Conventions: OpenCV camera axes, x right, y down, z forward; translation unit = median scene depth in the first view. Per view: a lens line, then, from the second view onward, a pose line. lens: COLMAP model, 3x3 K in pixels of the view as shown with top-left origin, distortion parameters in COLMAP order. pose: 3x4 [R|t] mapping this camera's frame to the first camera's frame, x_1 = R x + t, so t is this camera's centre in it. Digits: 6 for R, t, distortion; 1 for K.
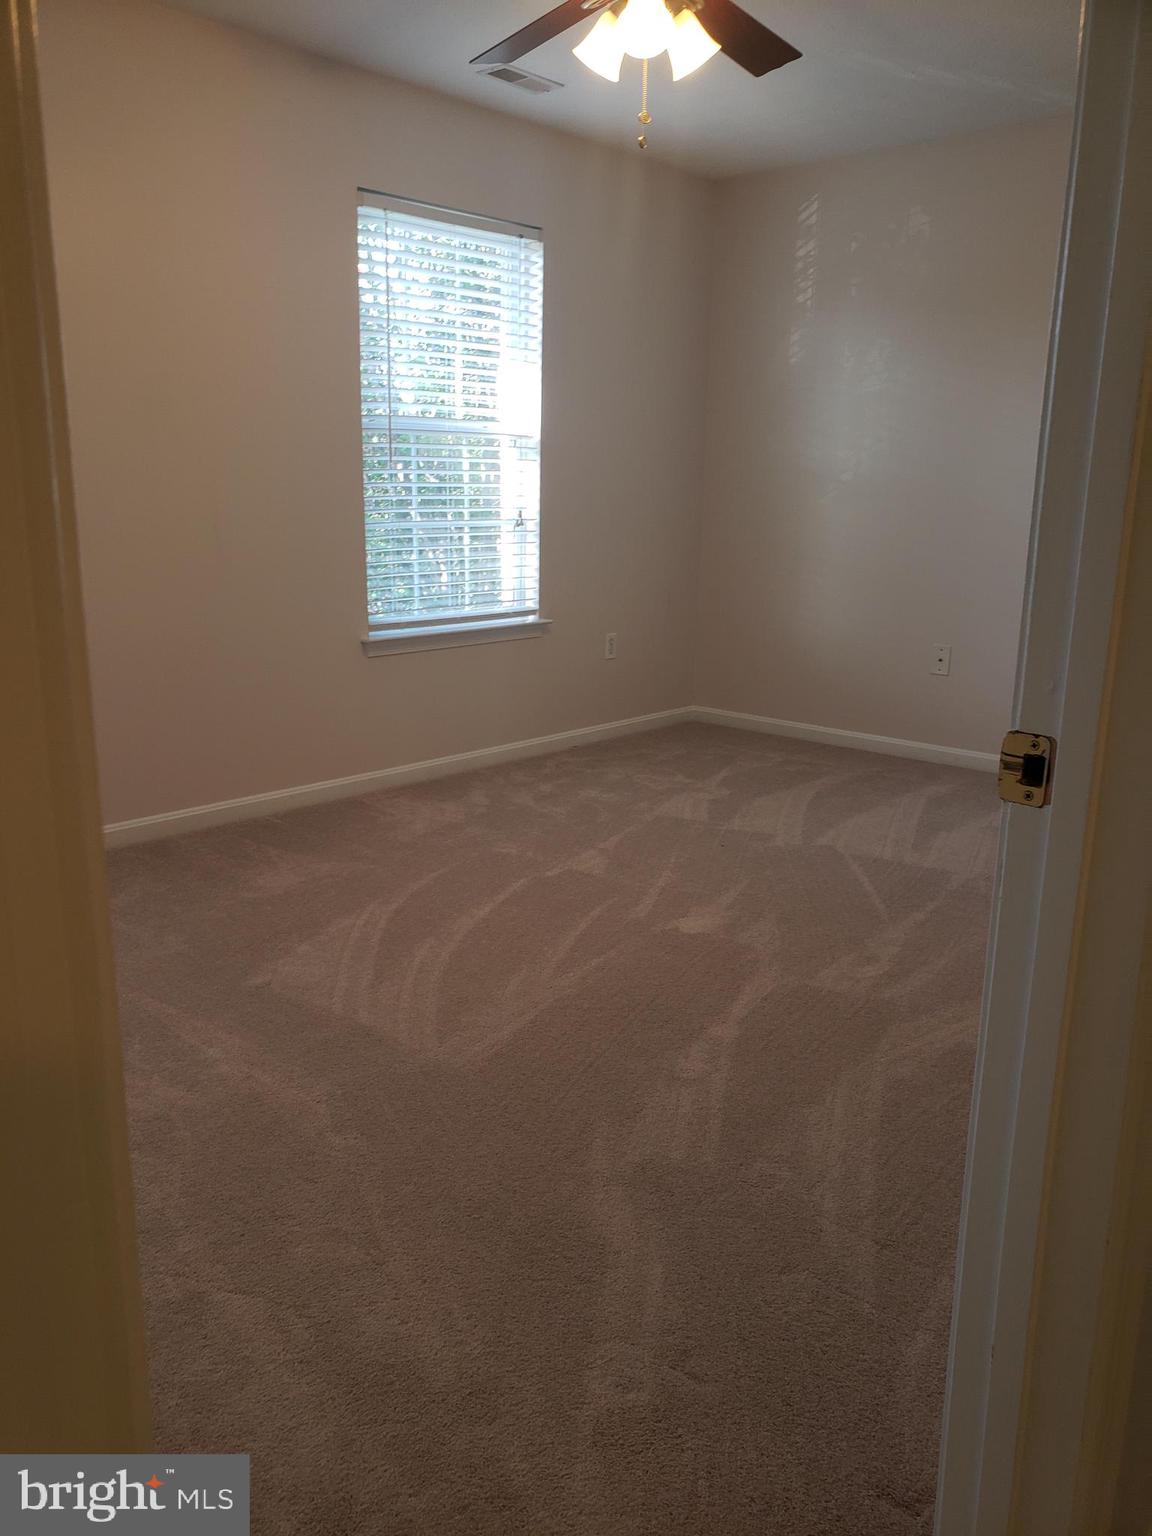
lens RADIAL K [[1203.3, 0, 576.0], [0, 1203.3, 768.0], [0, 0, 1]] dist [0.033712, -0.000275]
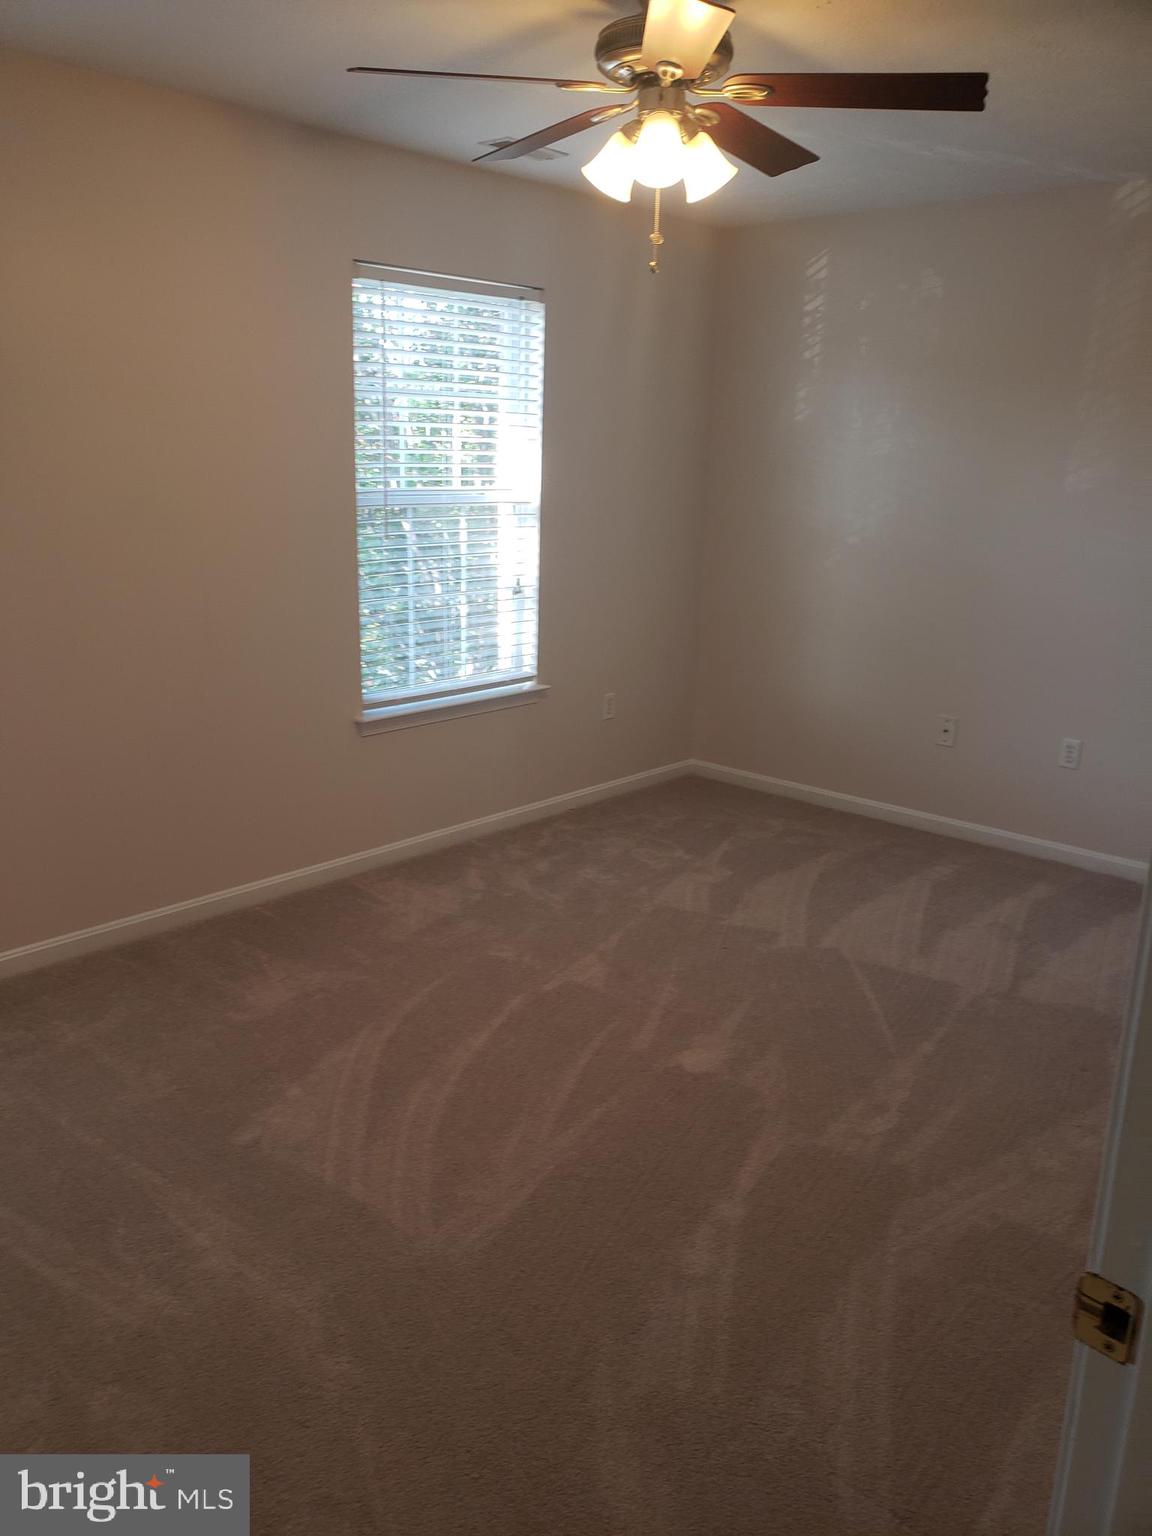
lens RADIAL K [[1205.9, 0, 576.0], [0, 1205.9, 768.0], [0, 0, 1]] dist [-0.000519, 0.042417]
pose [[0.999939, 0.007963, 0.007618, -0.007095], [-0.008173, 0.999576, 0.027941, -0.103368], [-0.007392, -0.028002, 0.999581, 0.028858]]
